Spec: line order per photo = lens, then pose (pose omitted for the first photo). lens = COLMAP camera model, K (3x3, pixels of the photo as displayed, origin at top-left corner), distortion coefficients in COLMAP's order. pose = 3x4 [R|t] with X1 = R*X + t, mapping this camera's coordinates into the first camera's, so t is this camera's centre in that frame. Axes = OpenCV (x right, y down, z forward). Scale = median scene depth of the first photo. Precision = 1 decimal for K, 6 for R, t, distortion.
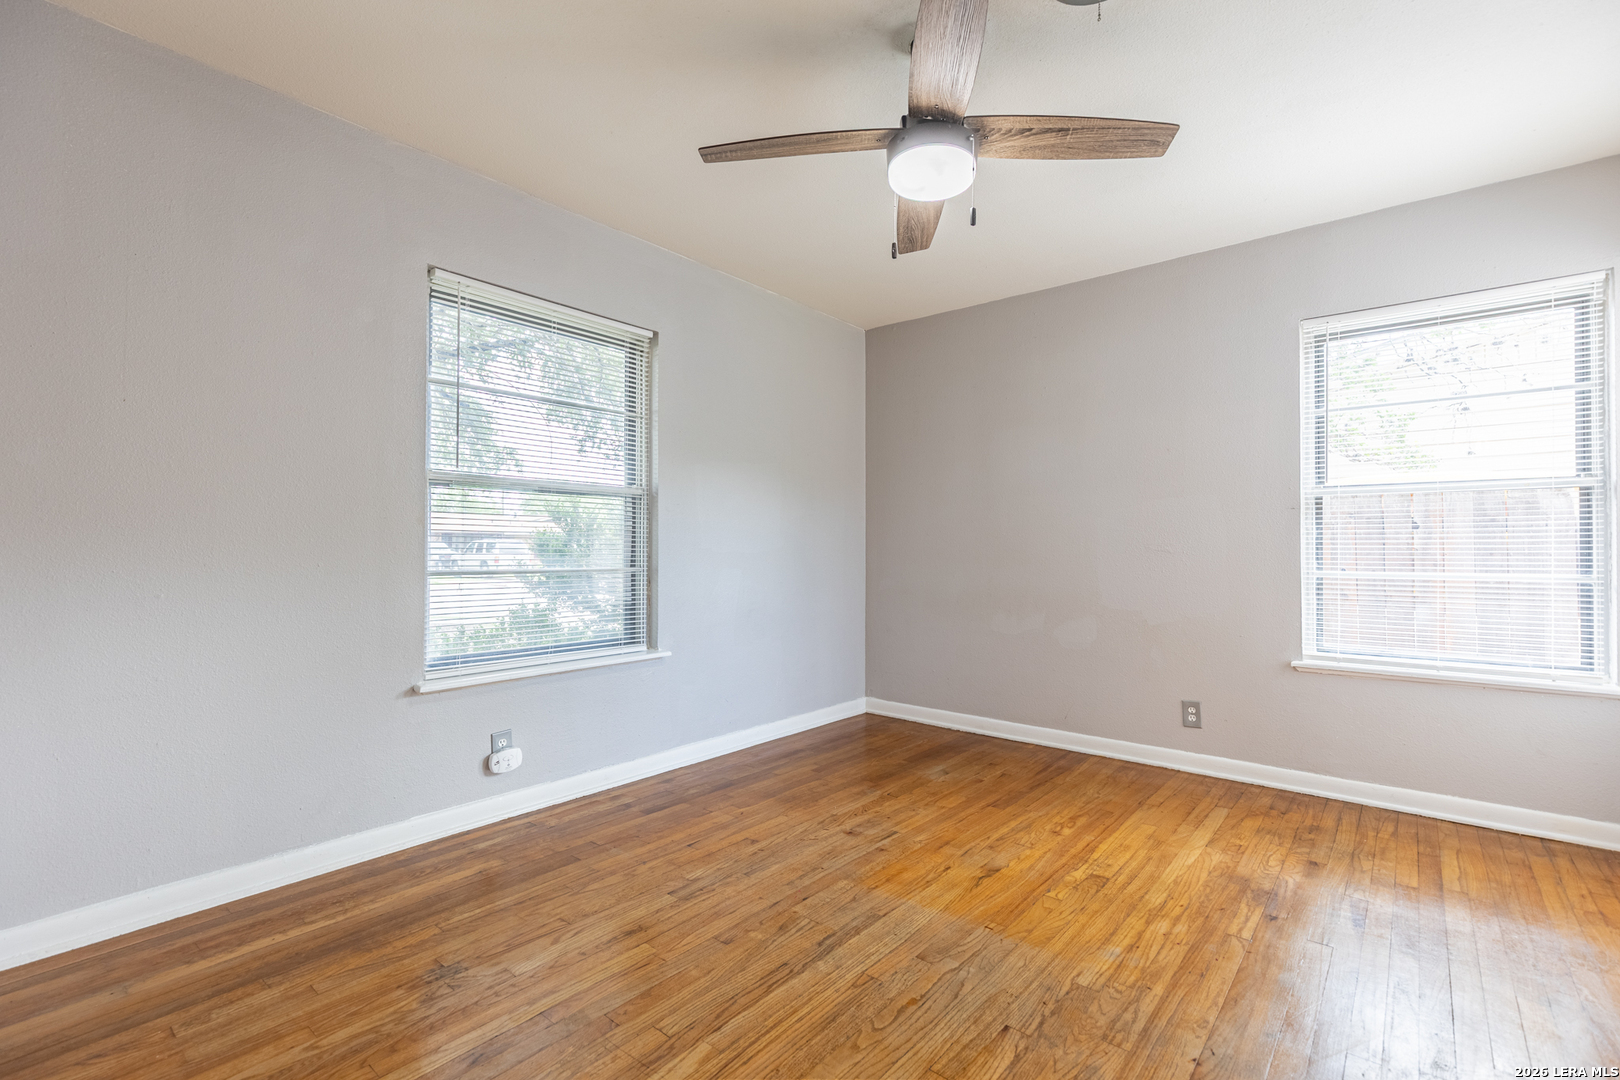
lens RADIAL K [[726.4, 0, 819.5], [0, 726.4, 540.6], [0, 0, 1]] dist [0.008735, -0.001740]
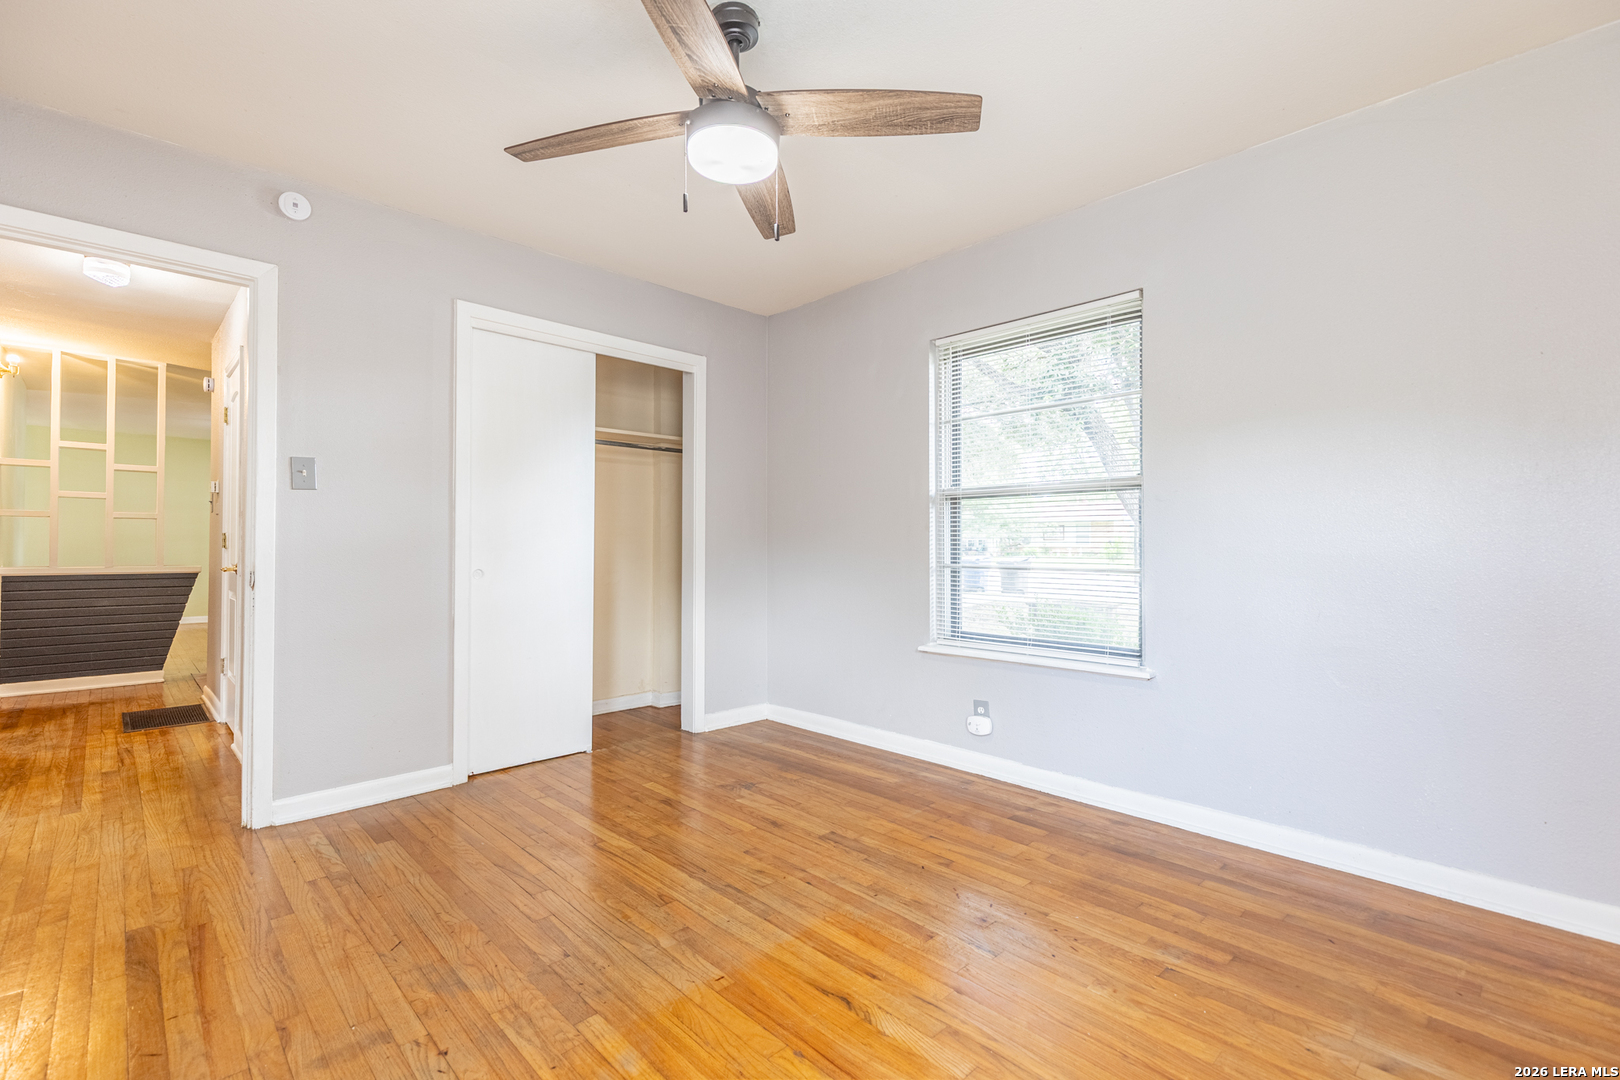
lens RADIAL K [[726.4, 0, 815.8], [0, 726.4, 540.8], [0, 0, 1]] dist [0.008735, -0.001740]
pose [[-0.106902, -0.009316, -0.994226, 0.795700], [0.007394, 0.999921, -0.010165, 0.011083], [0.994242, -0.008438, -0.106824, 0.879793]]
